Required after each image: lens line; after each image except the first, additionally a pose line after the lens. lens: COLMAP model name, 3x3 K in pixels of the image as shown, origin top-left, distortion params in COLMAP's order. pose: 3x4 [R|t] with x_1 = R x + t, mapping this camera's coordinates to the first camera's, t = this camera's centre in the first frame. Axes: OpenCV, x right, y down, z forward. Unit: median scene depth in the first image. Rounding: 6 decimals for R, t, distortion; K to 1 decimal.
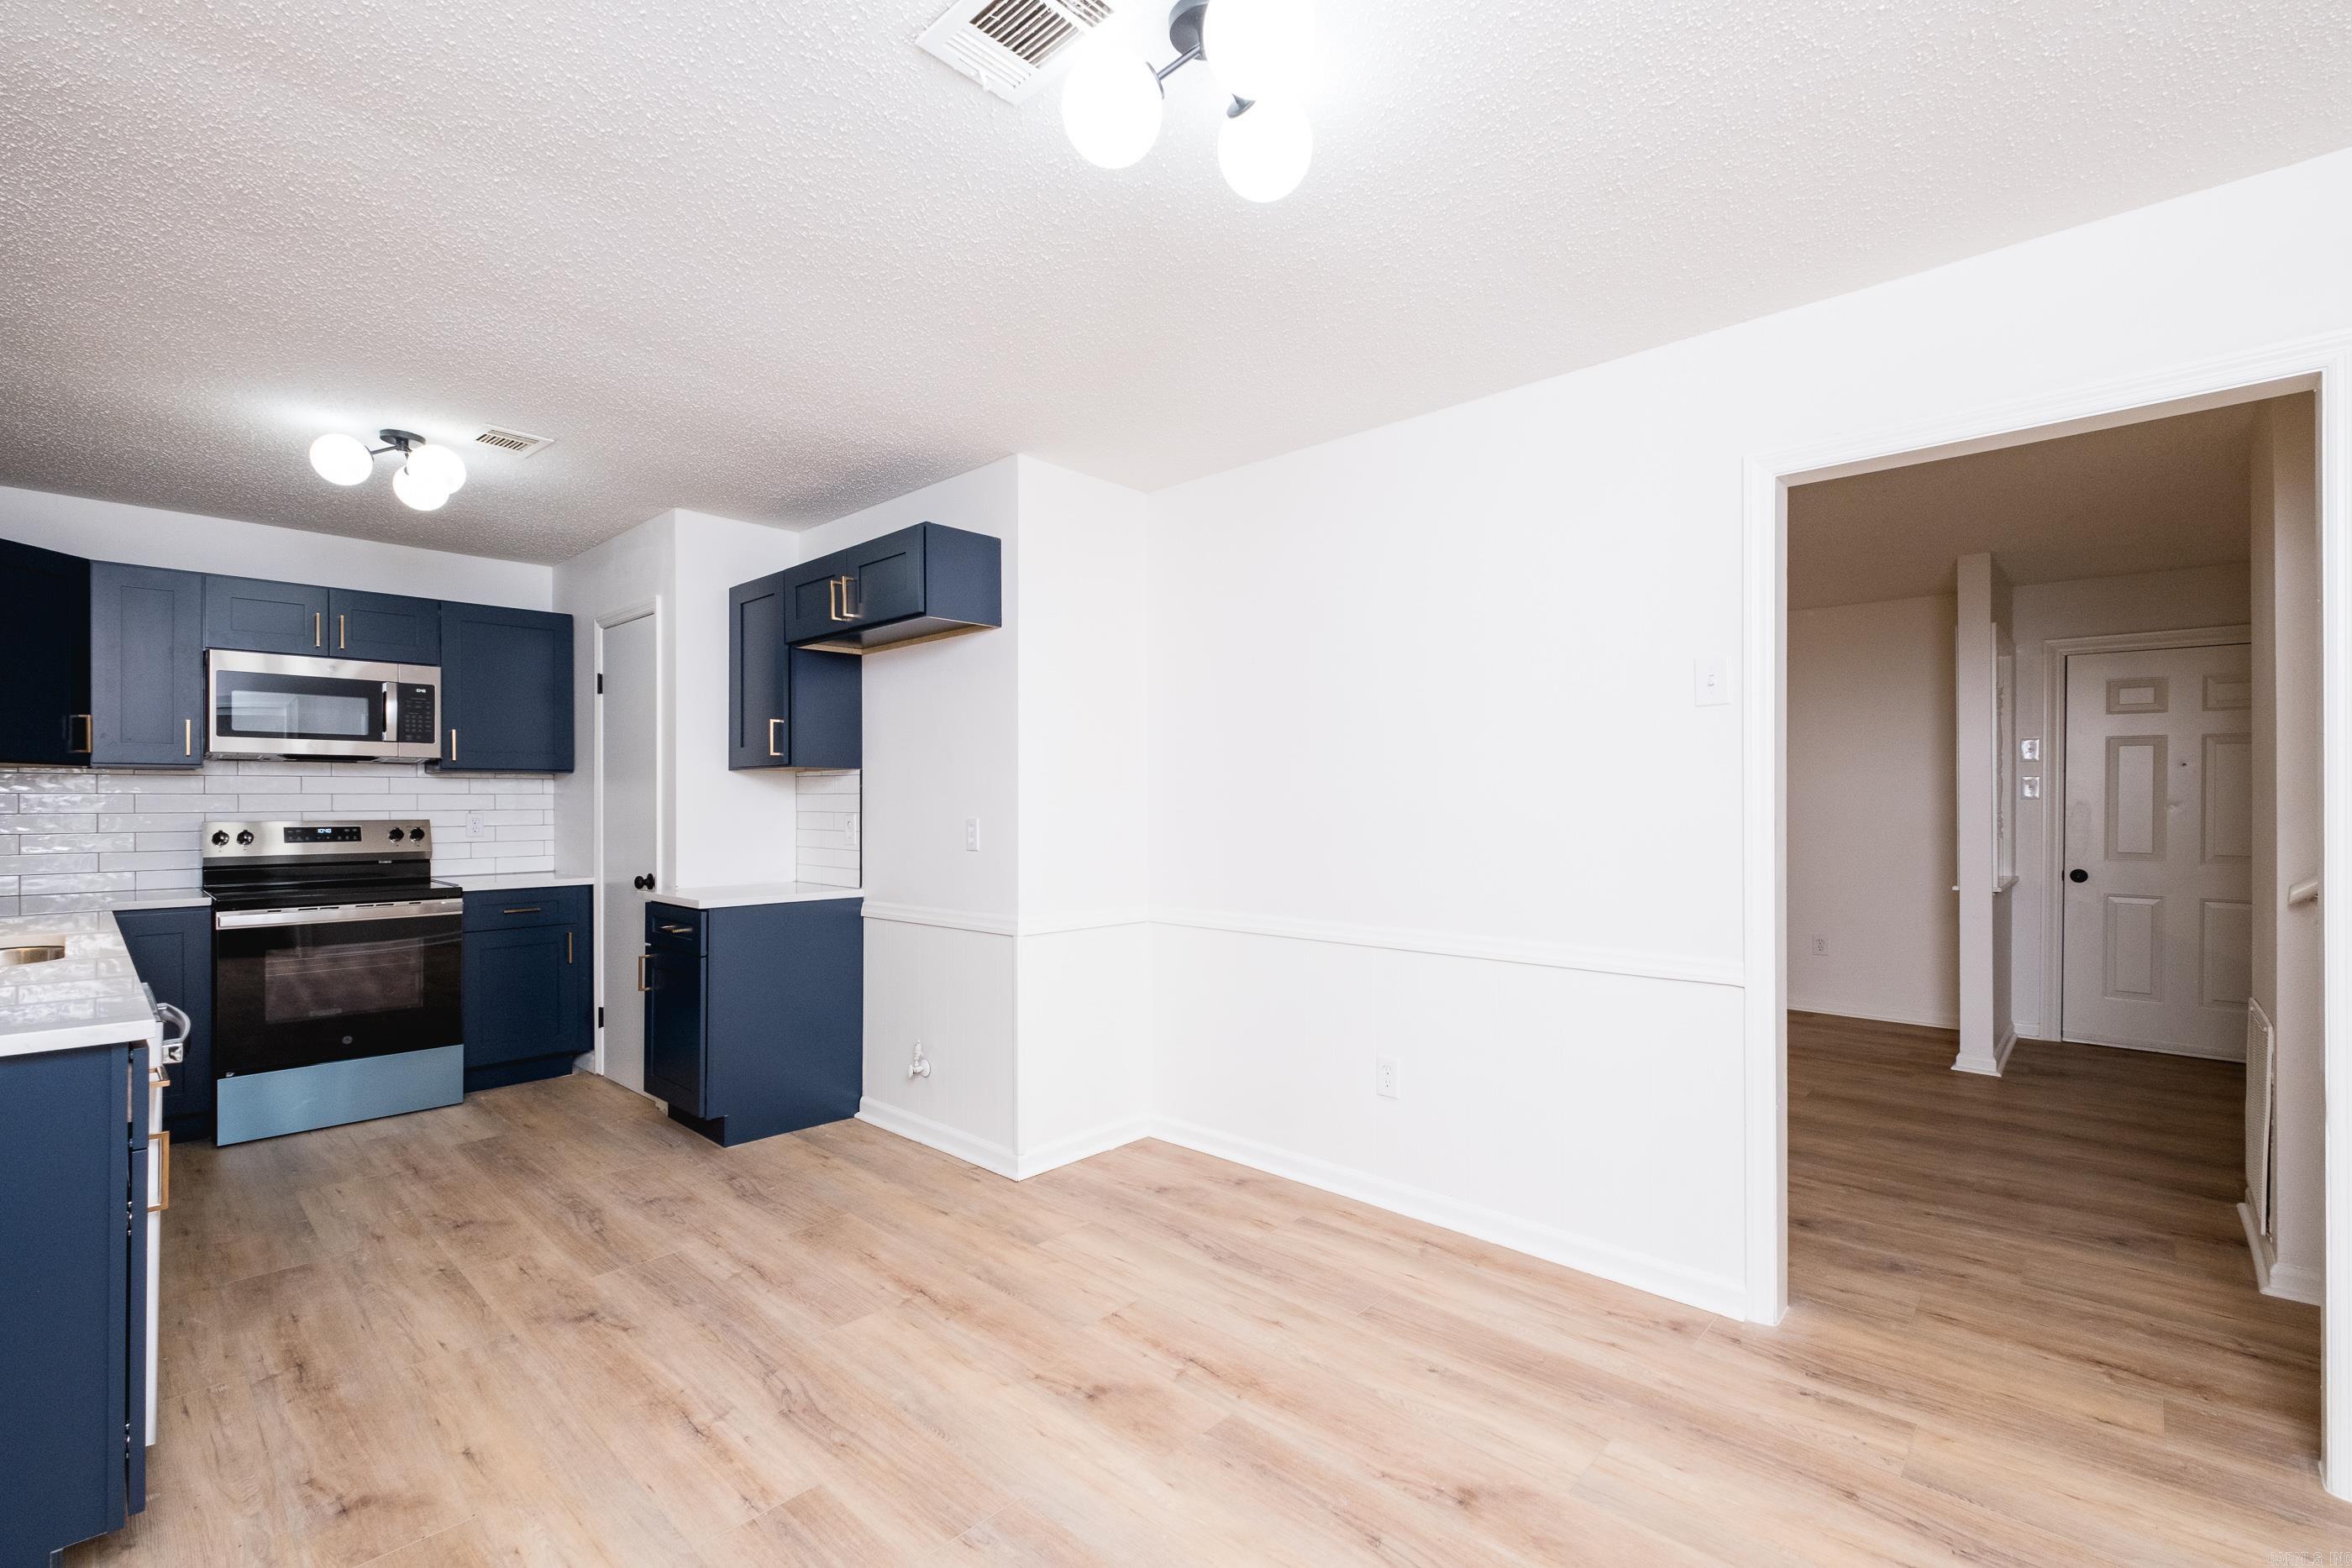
lens RADIAL K [[1032.7, 0, 1176.4], [0, 1032.7, 806.9], [0, 0, 1]] dist [0.014472, -0.009186]
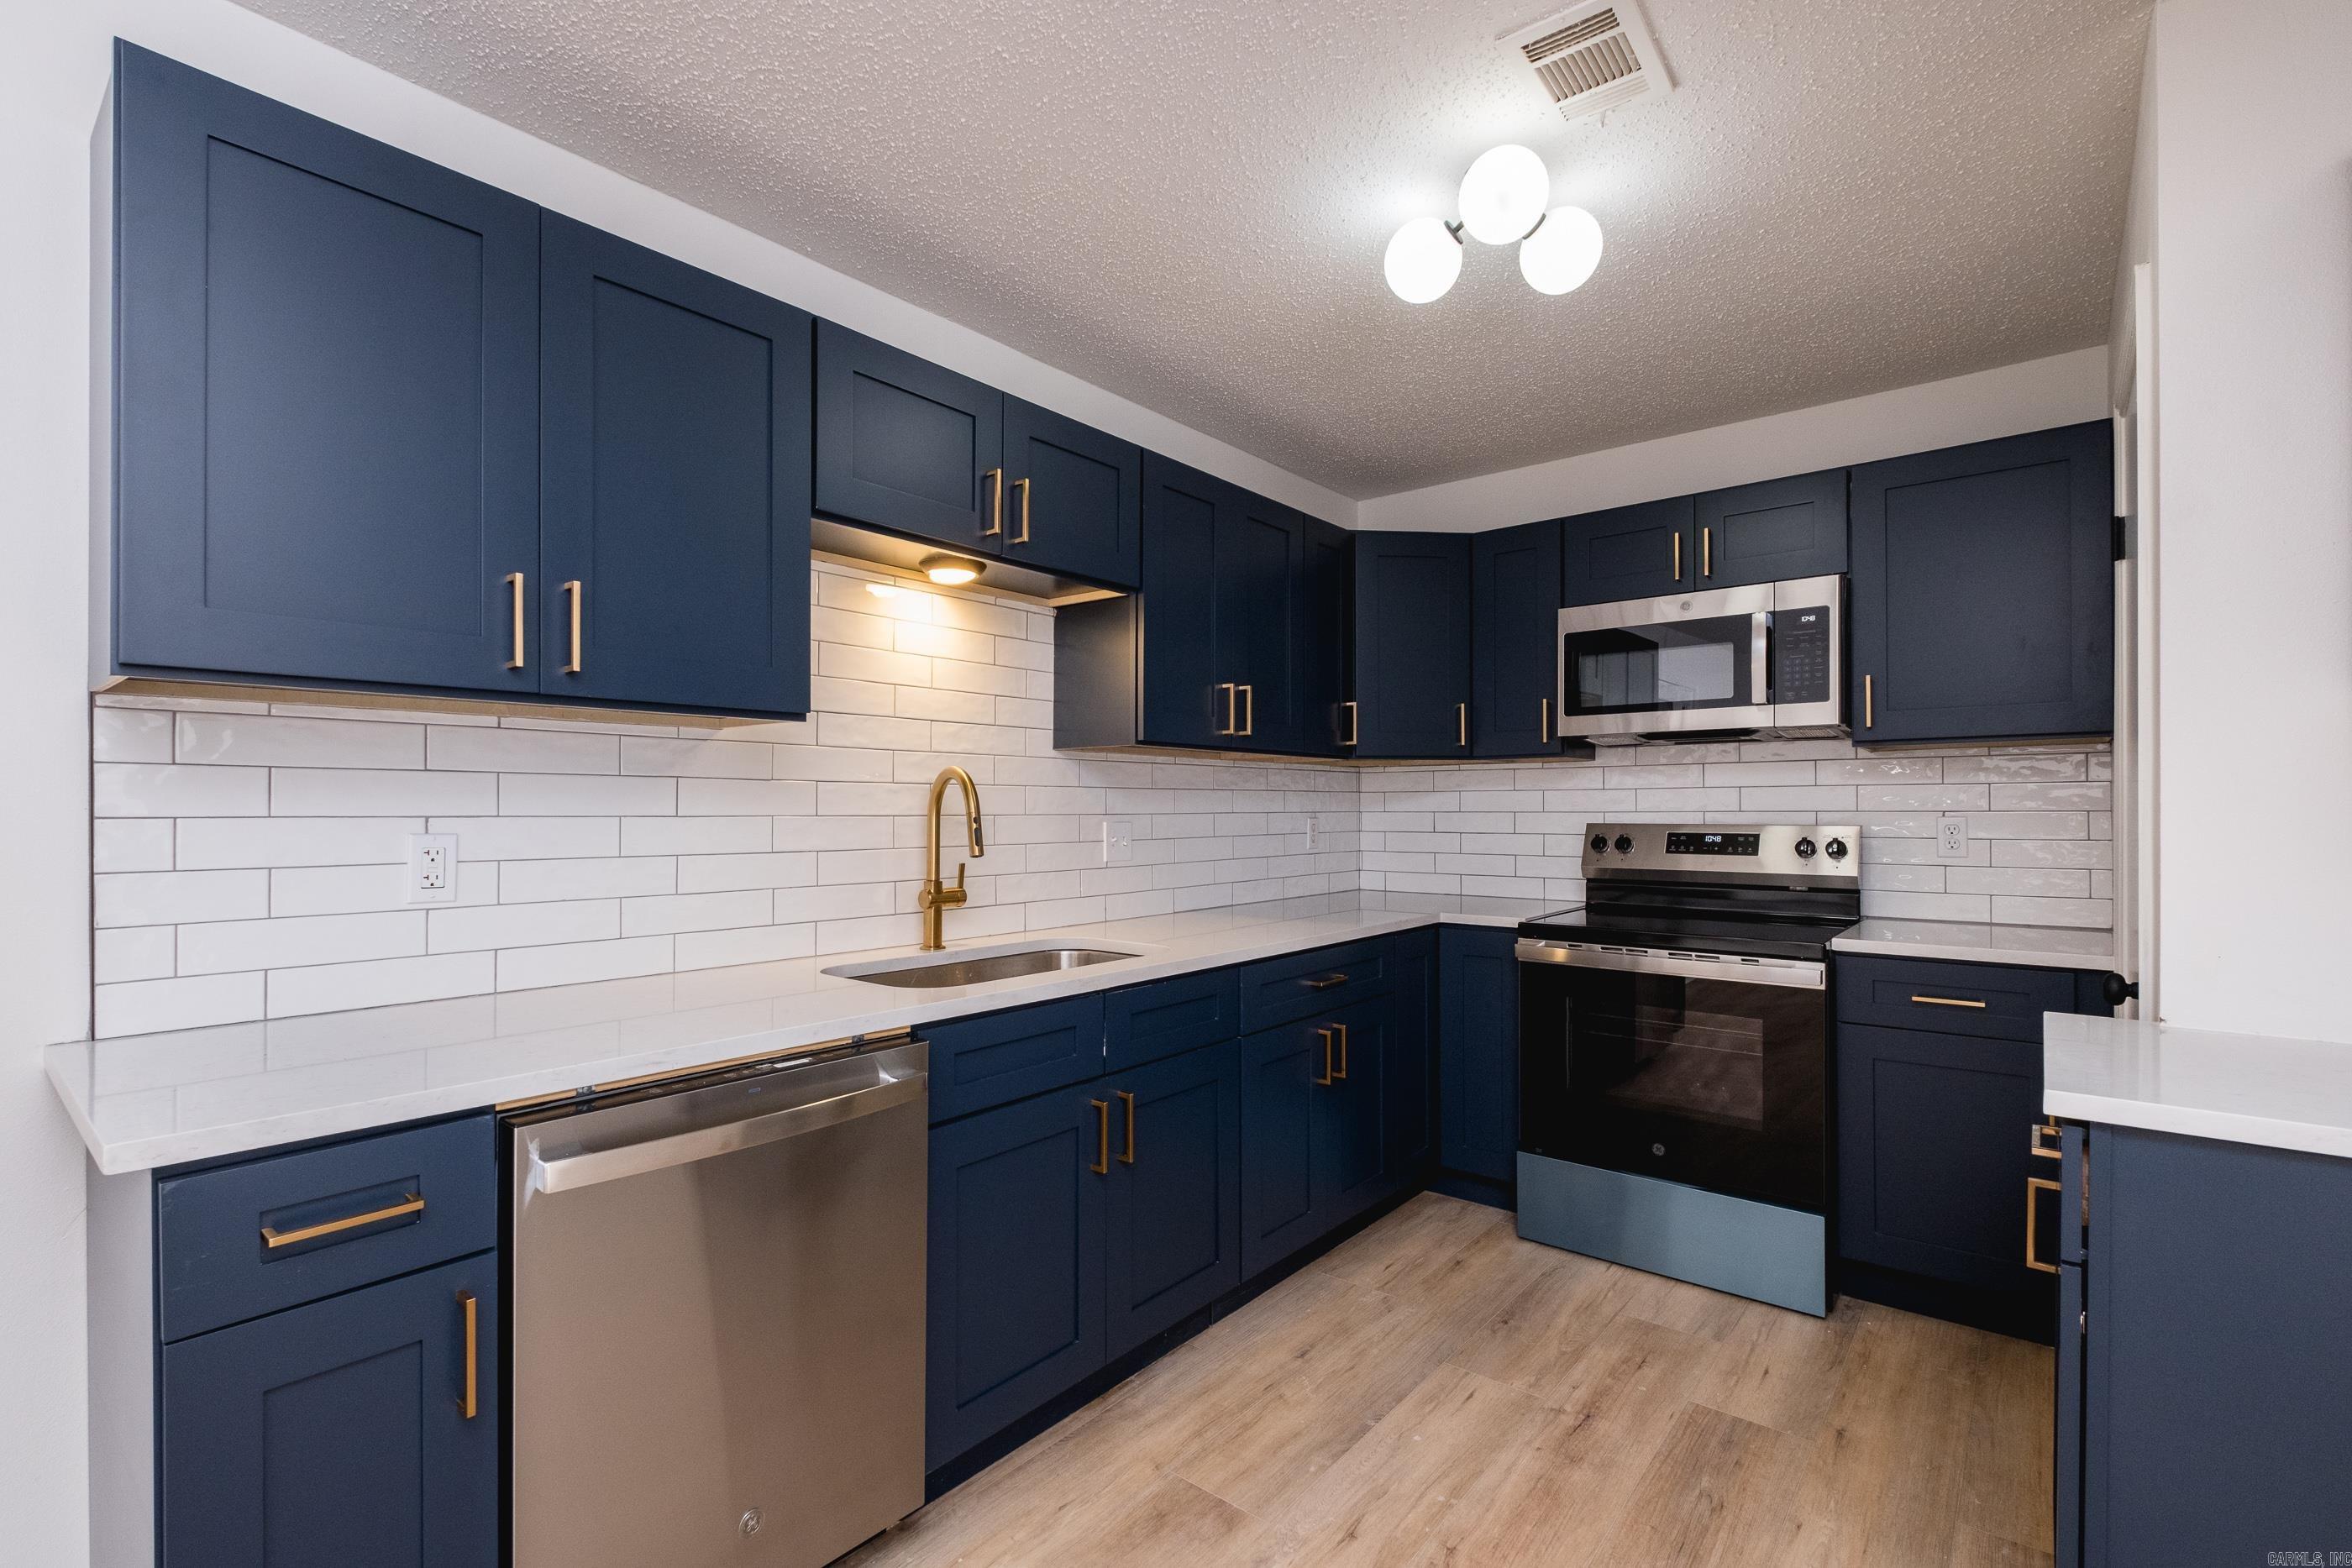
lens RADIAL K [[1032.7, 0, 1176.4], [0, 1032.7, 806.9], [0, 0, 1]] dist [0.014472, -0.009186]
pose [[0.053397, -0.003221, -0.998568, -0.131423], [-0.002855, 0.999990, -0.003379, 0.004553], [0.998569, 0.003031, 0.053388, 0.609400]]
